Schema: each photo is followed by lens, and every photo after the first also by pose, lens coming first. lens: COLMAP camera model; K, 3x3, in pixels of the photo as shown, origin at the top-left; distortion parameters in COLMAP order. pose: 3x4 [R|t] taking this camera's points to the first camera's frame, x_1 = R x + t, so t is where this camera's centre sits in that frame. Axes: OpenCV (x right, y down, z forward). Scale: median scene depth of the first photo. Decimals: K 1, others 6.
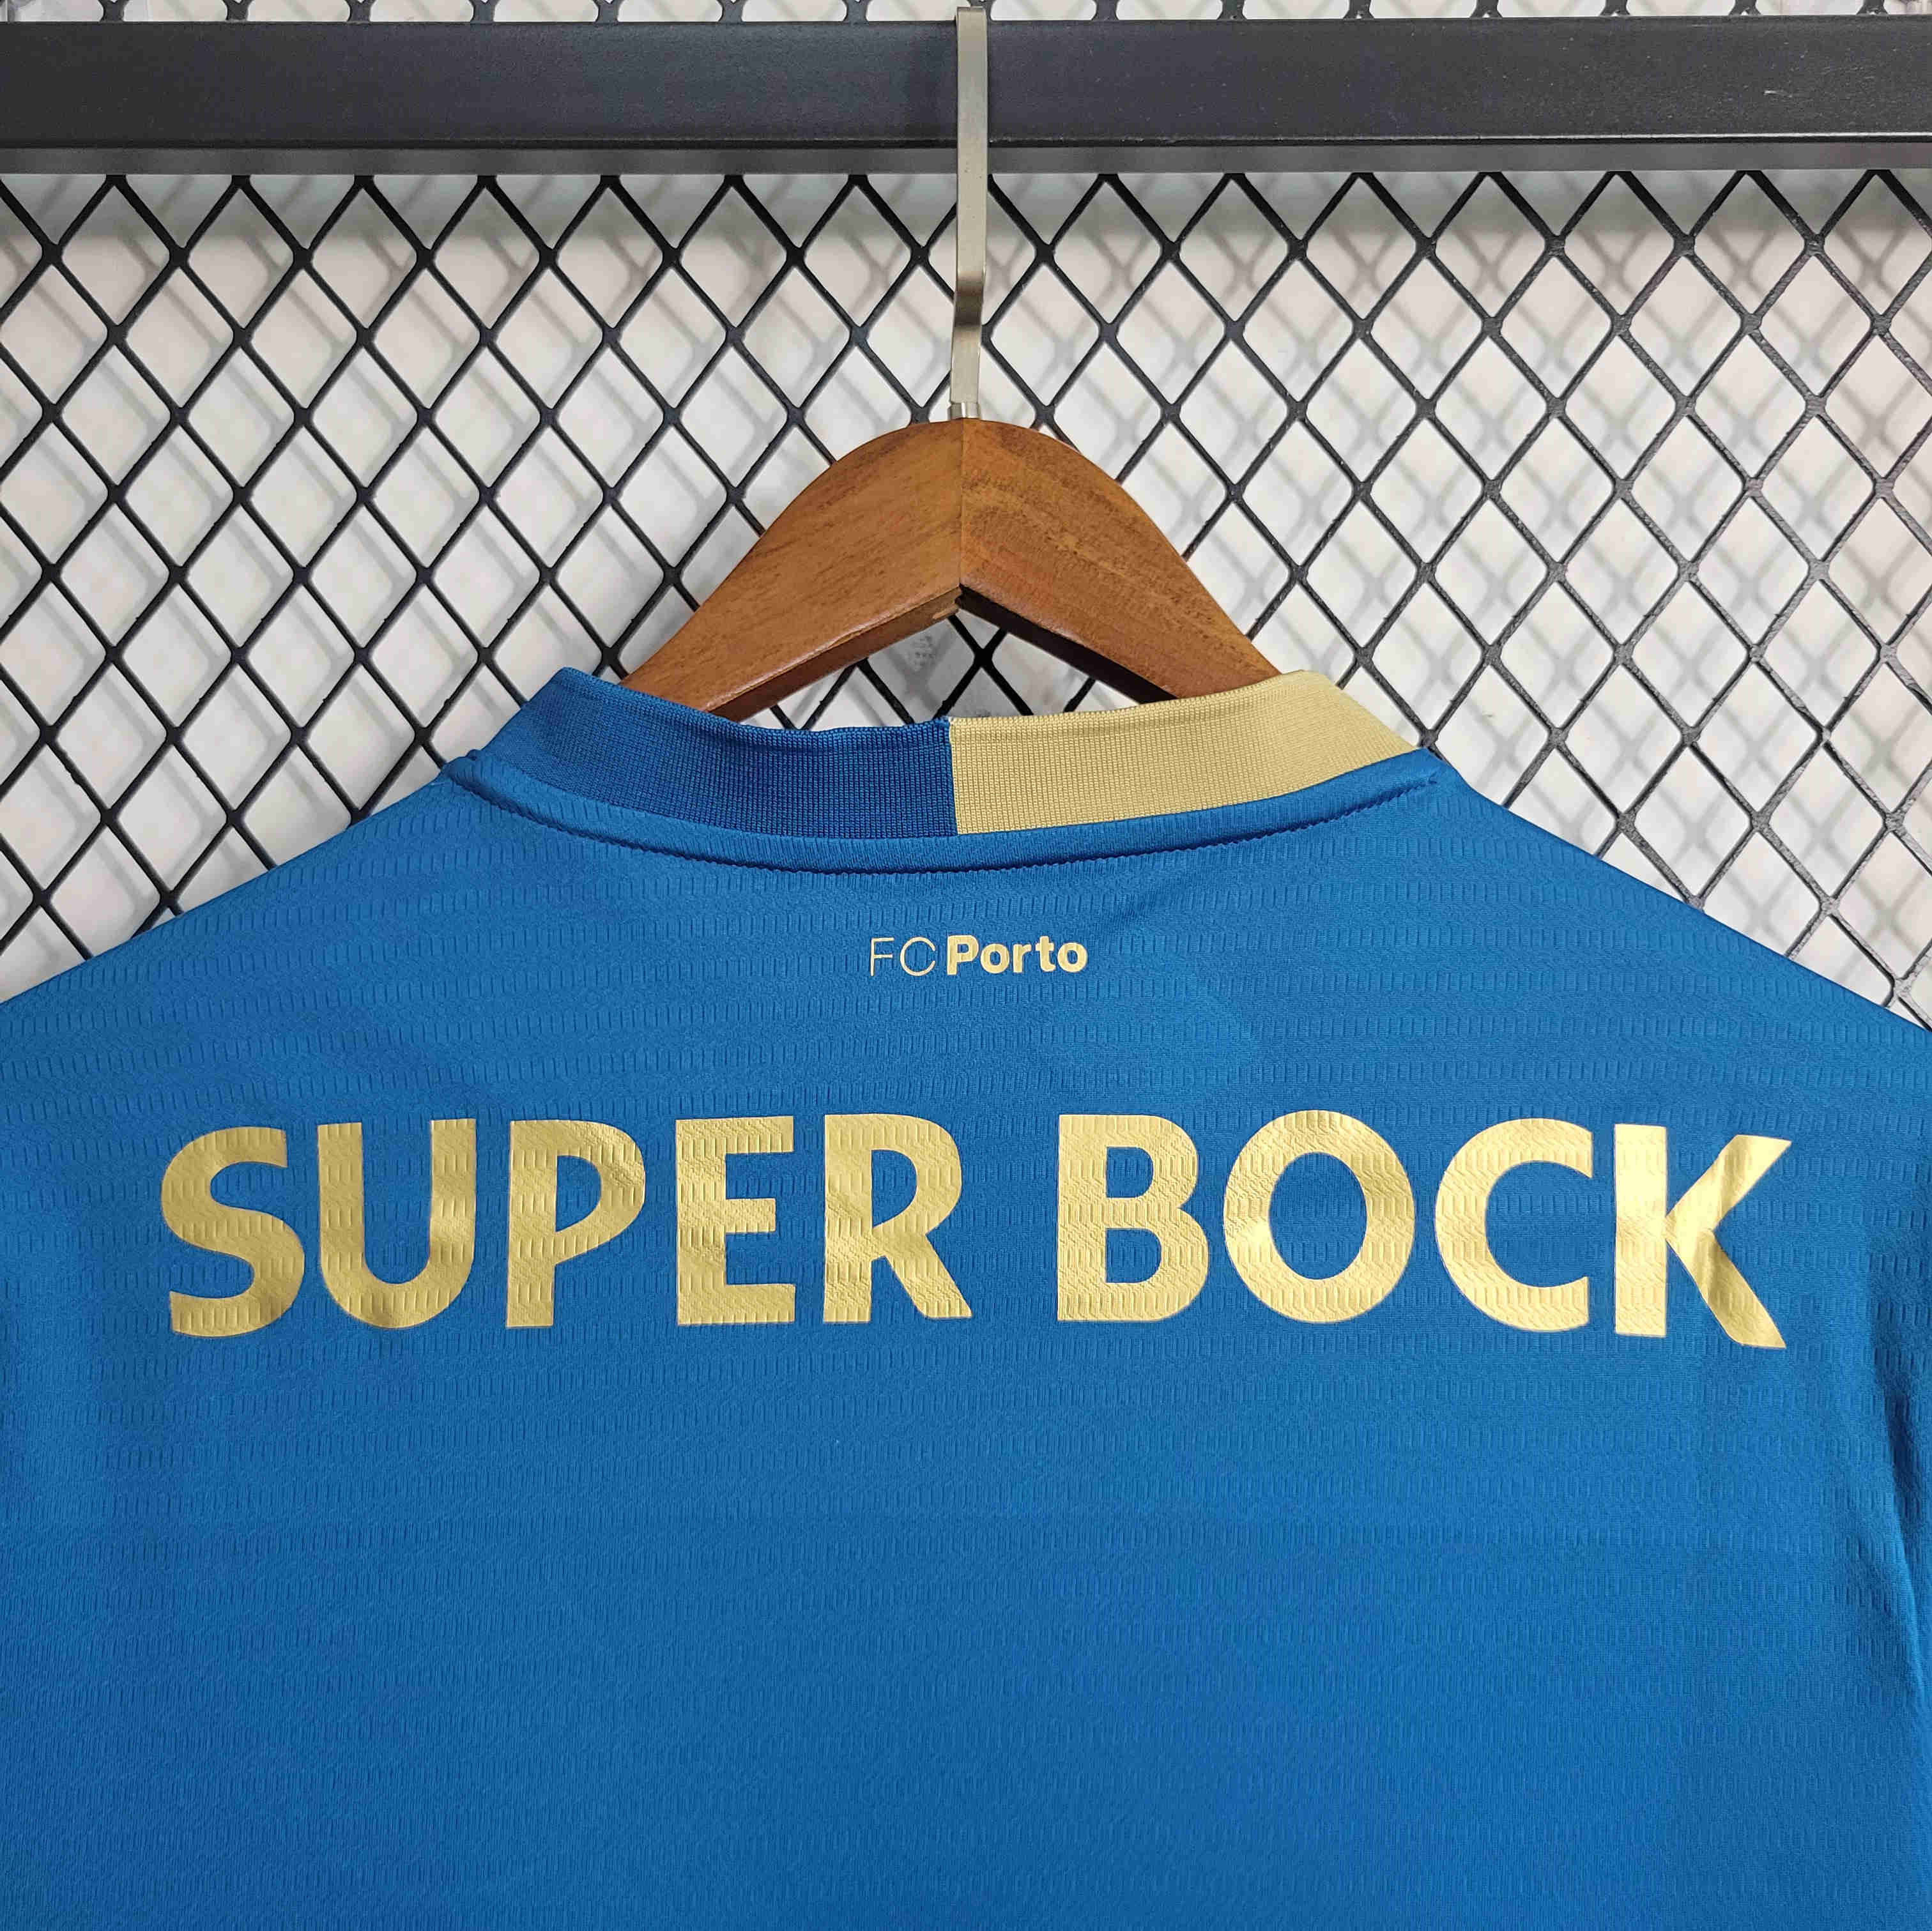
lens RADIAL K [[1995.2, 0, 950.5], [0, 1995.2, 952.0], [0, 0, 1]] dist [0.017453, 0.000000]
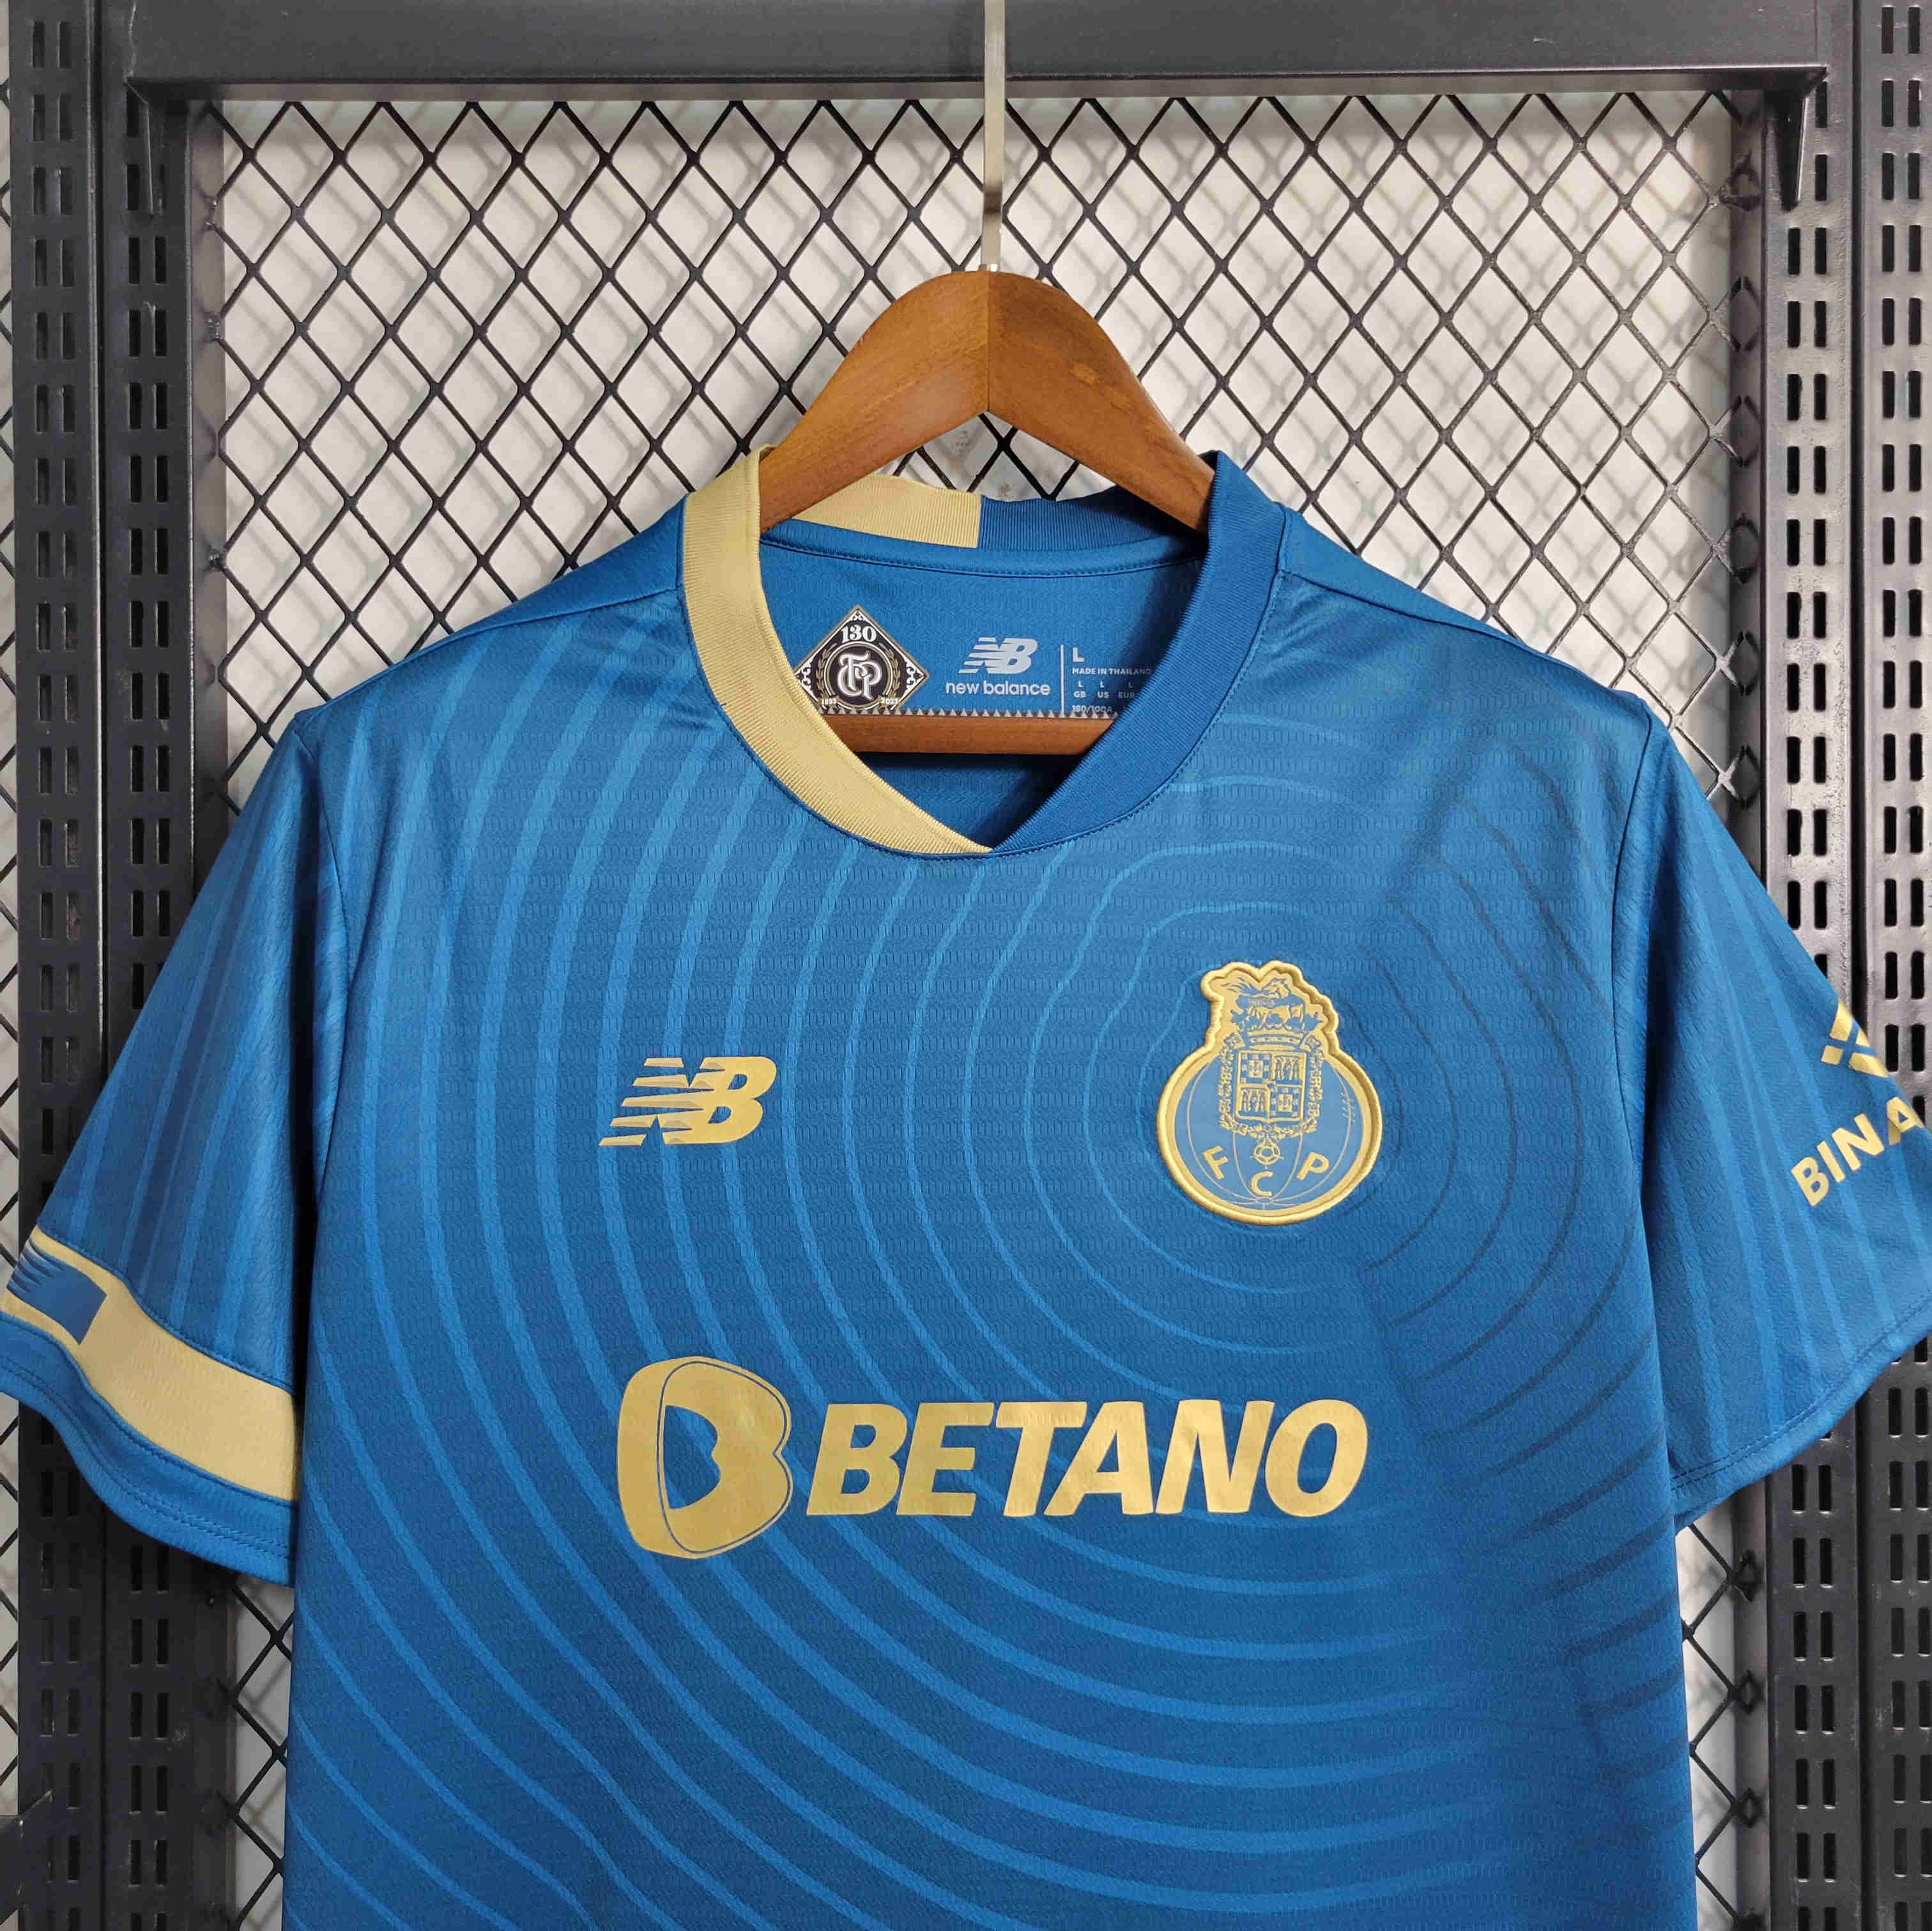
lens RADIAL K [[1995.2, 0, 980.3], [0, 1995.2, 967.5], [0, 0, 1]] dist [0.017453, 0.000000]
pose [[0.999856, -0.011044, 0.012883, -0.023525], [0.010227, 0.998033, 0.061854, 0.141162], [-0.013541, -0.061713, 0.998002, -0.460554]]
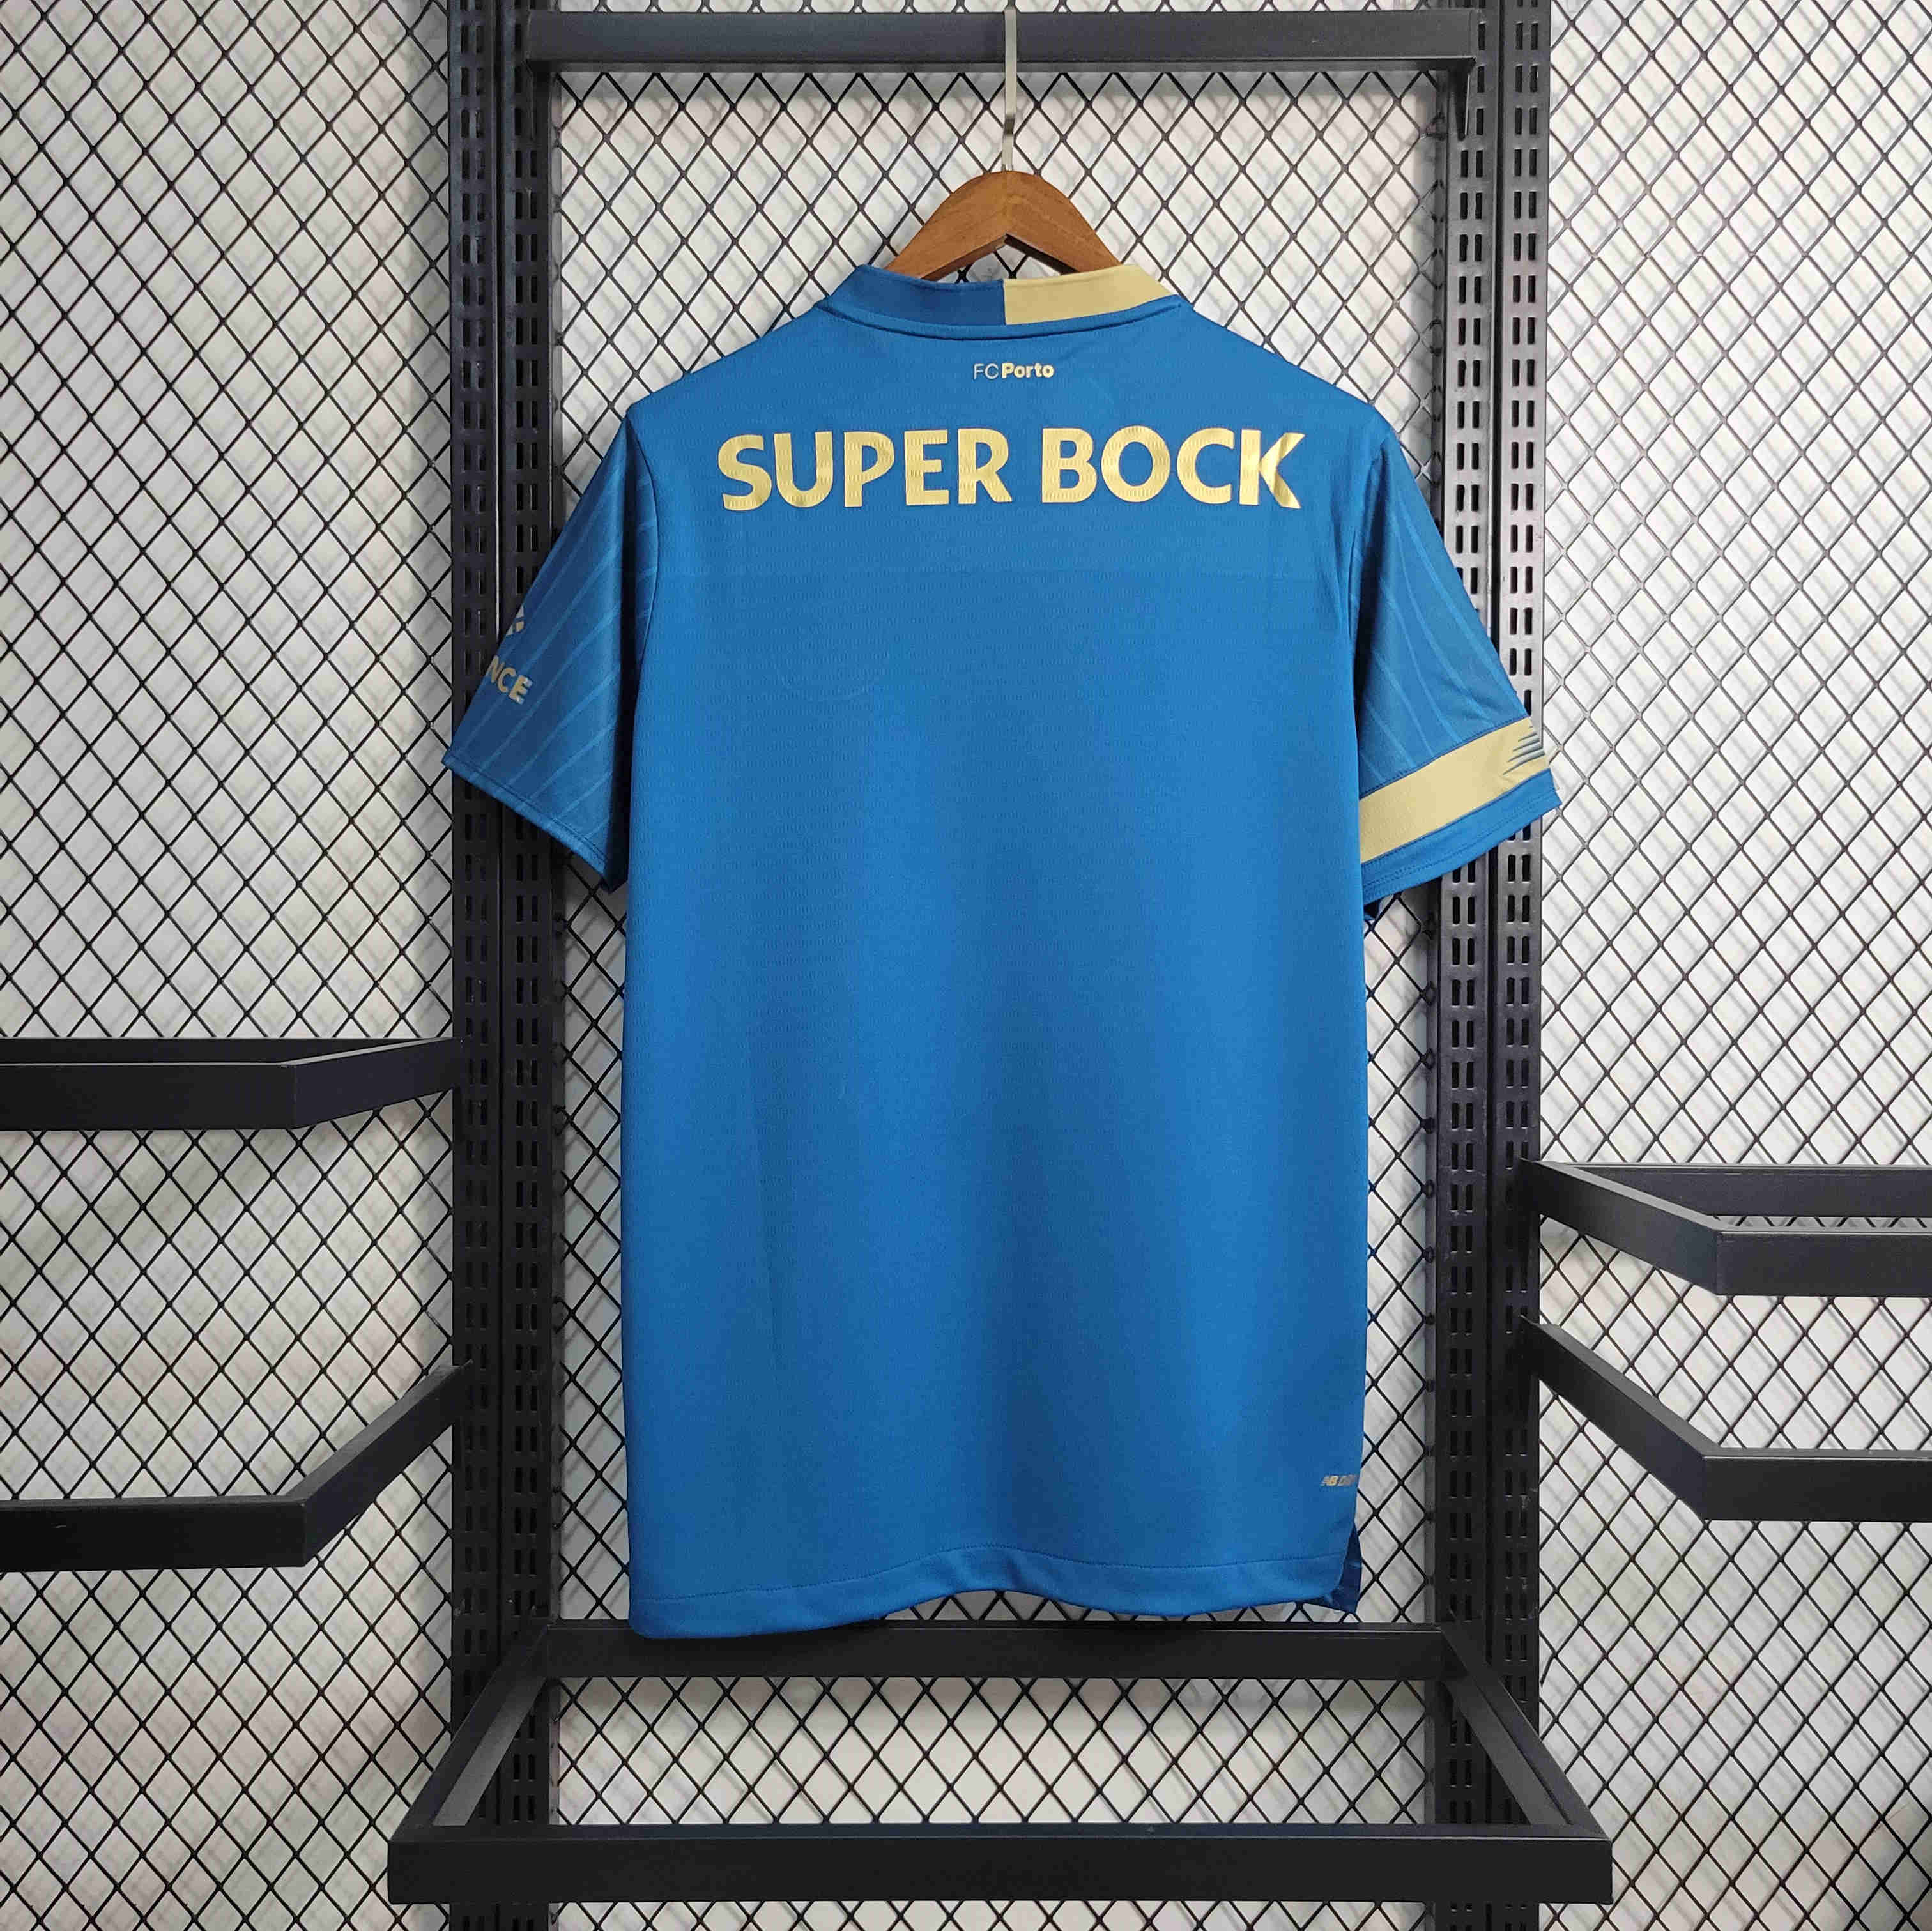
lens RADIAL K [[1995.2, 0, 950.6], [0, 1995.2, 995.9], [0, 0, 1]] dist [0.017453, 0.000000]
pose [[0.999950, -0.003971, 0.009229, -0.088361], [0.003165, 0.996308, 0.085791, 0.538340], [-0.009535, -0.085757, 0.996270, -1.568849]]
